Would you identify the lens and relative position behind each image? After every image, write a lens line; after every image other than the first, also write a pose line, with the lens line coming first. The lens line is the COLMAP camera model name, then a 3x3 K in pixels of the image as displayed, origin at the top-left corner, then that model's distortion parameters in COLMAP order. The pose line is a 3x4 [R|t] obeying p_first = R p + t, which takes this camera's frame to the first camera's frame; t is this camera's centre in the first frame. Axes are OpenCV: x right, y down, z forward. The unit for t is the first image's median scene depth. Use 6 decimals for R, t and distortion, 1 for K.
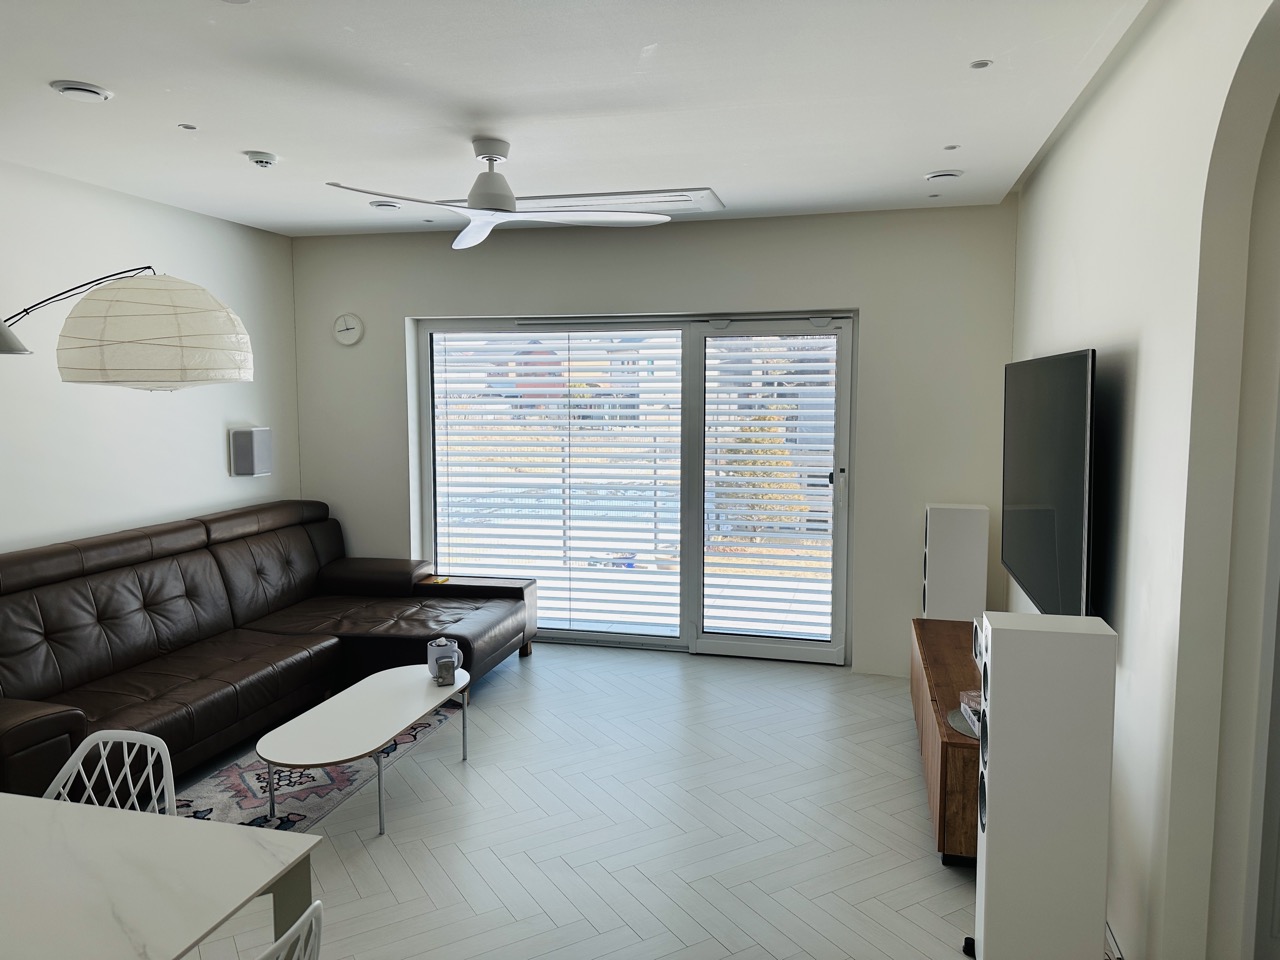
lens RADIAL K [[920.2, 0, 644.8], [0, 920.2, 462.6], [0, 0, 1]] dist [-0.032606, -0.001142]
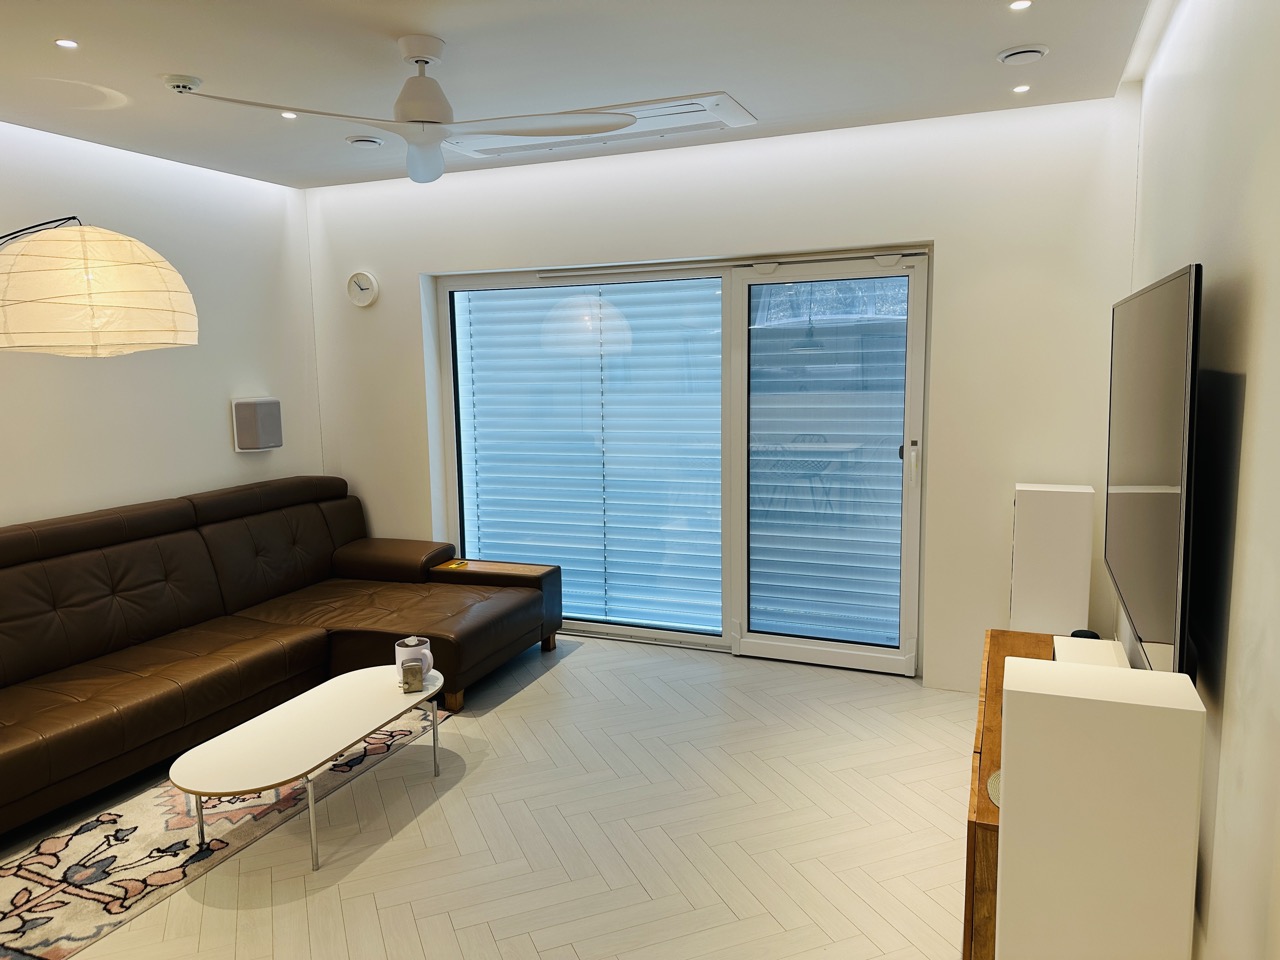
lens RADIAL K [[904.9, 0, 645.0], [0, 904.9, 473.6], [0, 0, 1]] dist [-0.002083, -0.003917]
pose [[0.985891, 0.000705, -0.167387, 0.134718], [0.006665, 0.999033, 0.043458, 0.000189], [0.167256, -0.043961, 0.984933, 0.190519]]
